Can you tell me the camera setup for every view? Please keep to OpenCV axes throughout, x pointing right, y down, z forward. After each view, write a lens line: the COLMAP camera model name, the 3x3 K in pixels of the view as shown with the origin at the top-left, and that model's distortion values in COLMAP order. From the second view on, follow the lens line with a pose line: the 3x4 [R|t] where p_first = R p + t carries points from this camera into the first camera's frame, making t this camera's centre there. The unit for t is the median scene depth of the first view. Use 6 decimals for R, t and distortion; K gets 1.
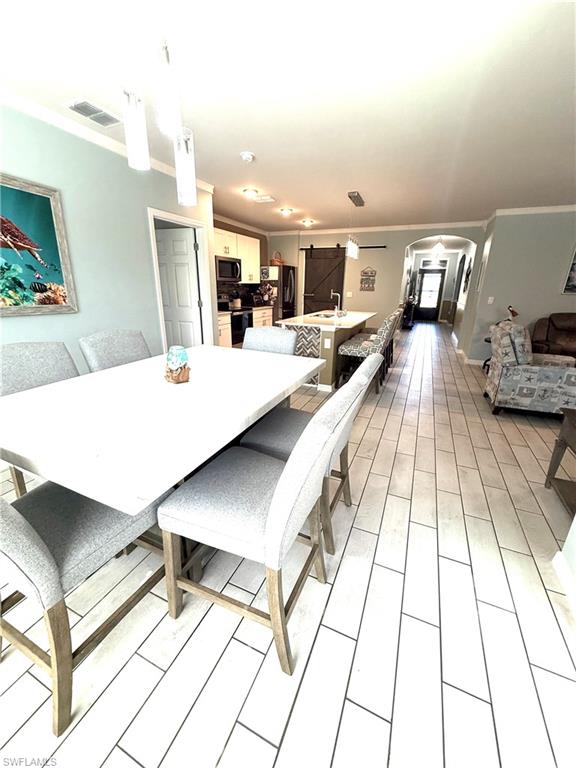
lens RADIAL K [[306.0, 0, 290.2], [0, 306.0, 380.9], [0, 0, 1]] dist [-0.004660, -0.000079]
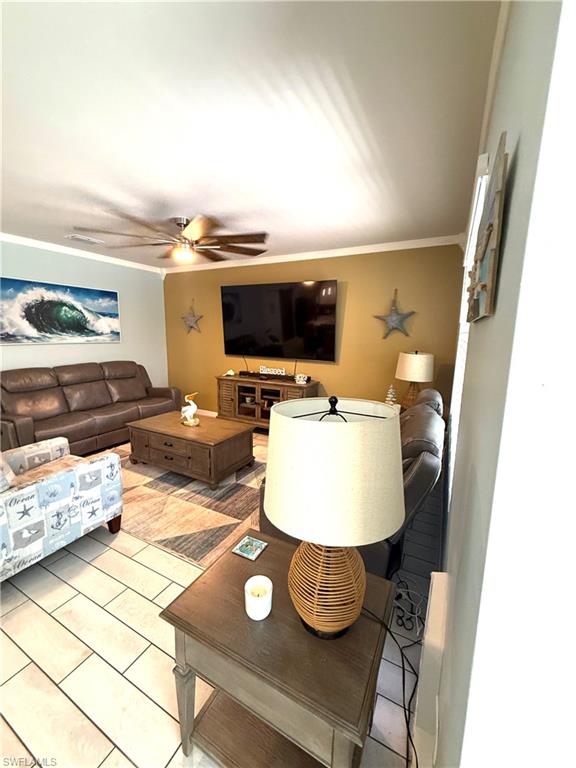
lens RADIAL K [[306.0, 0, 284.7], [0, 306.0, 385.8], [0, 0, 1]] dist [-0.004660, -0.000079]
pose [[0.078010, -0.179893, 0.980588, 0.168151], [0.288668, 0.945527, 0.150496, -0.084800], [-0.954246, 0.271324, 0.125690, 0.220204]]
